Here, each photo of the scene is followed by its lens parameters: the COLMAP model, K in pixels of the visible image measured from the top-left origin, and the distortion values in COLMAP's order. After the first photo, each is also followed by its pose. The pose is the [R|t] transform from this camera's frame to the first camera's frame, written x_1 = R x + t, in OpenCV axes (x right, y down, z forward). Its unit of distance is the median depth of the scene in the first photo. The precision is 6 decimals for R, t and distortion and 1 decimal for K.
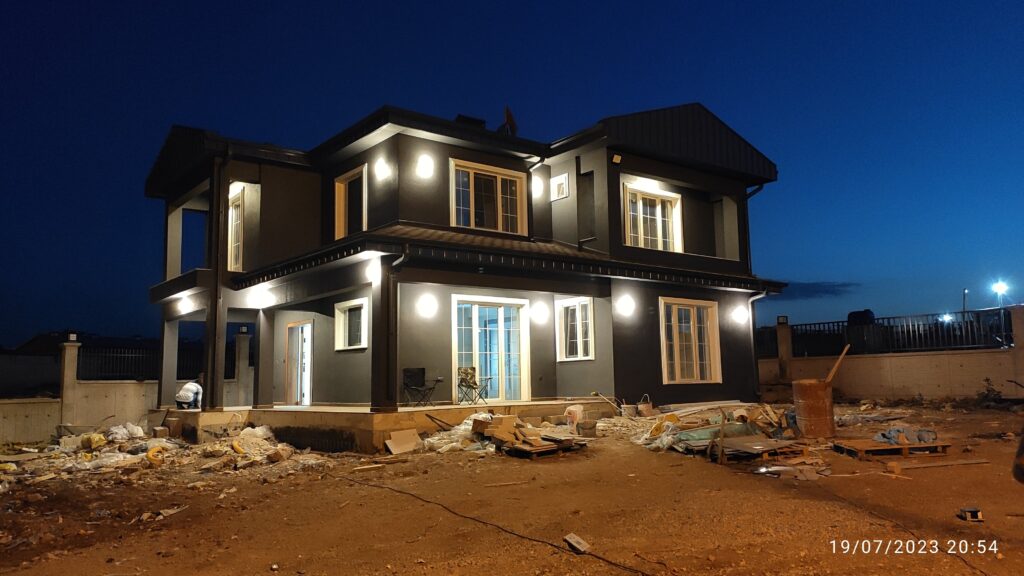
lens RADIAL K [[789.1, 0, 512.0], [0, 789.1, 288.0], [0, 0, 1]] dist [0.068499, -0.003849]
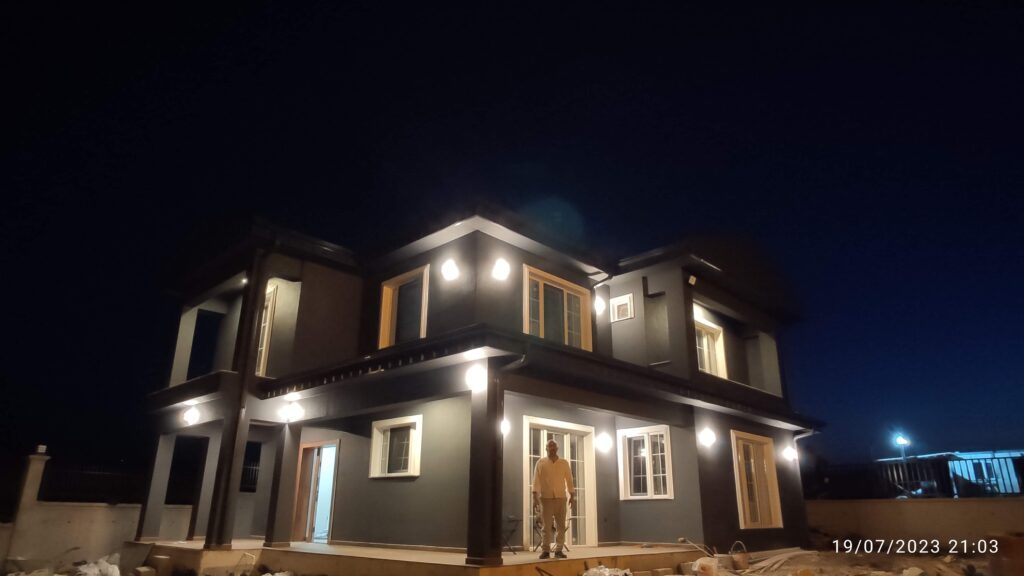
lens RADIAL K [[660.7, 0, 512.0], [0, 660.7, 288.0], [0, 0, 1]] dist [-0.037722, 0.042385]
pose [[0.989563, 0.071962, 0.124849, -0.175387], [-0.044025, 0.975934, -0.213574, 0.024538], [-0.137214, 0.205848, 0.968916, 0.253665]]
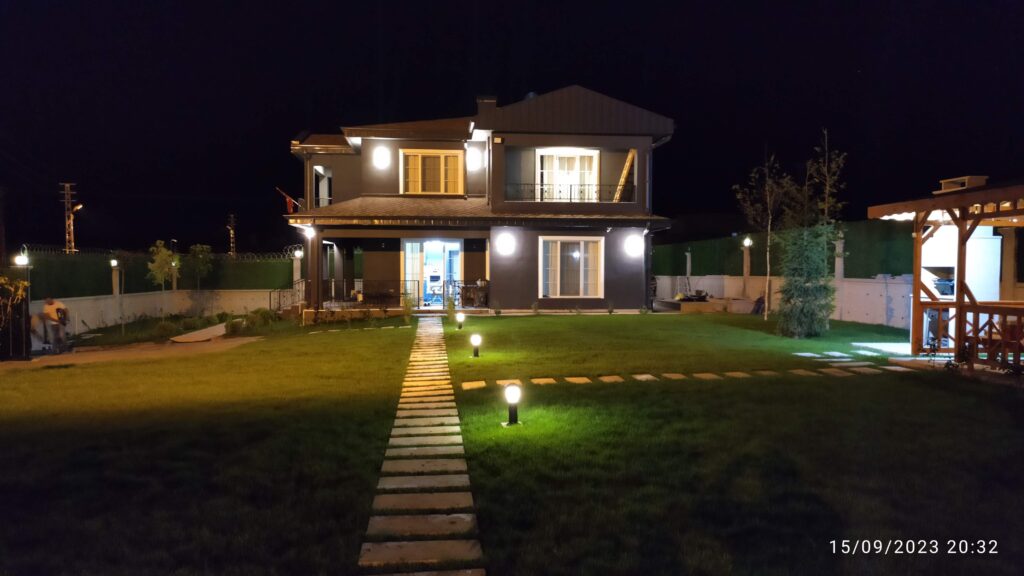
lens RADIAL K [[789.1, 0, 512.0], [0, 789.1, 288.0], [0, 0, 1]] dist [0.068499, -0.003849]
pose [[0.856319, 0.027994, -0.515687, 0.868550], [0.047612, 0.989998, 0.132804, -0.085560], [0.514247, -0.138276, 0.846422, -0.218448]]
